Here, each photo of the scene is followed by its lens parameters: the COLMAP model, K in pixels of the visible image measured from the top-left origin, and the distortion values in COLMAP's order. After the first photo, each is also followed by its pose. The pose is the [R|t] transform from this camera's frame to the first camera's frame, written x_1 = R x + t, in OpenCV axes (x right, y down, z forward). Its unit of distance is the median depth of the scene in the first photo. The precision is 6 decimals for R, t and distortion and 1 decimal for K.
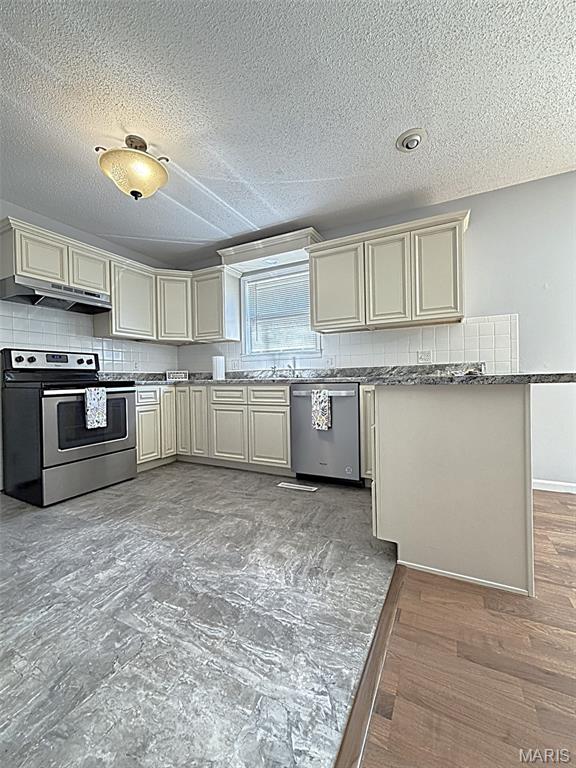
lens RADIAL K [[314.4, 0, 287.3], [0, 314.4, 381.6], [0, 0, 1]] dist [-0.001940, -0.000003]
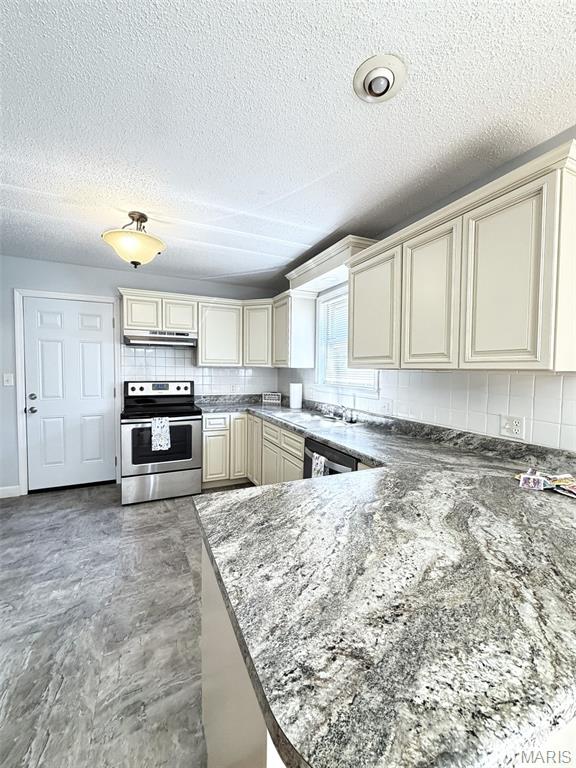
lens RADIAL K [[311.8, 0, 286.5], [0, 311.8, 381.4], [0, 0, 1]] dist [-0.003039, 0.000257]
pose [[0.788225, 0.053251, -0.613079, 0.490145], [-0.033720, 0.998490, 0.043373, -0.181945], [0.614463, -0.013515, 0.788830, 0.338343]]
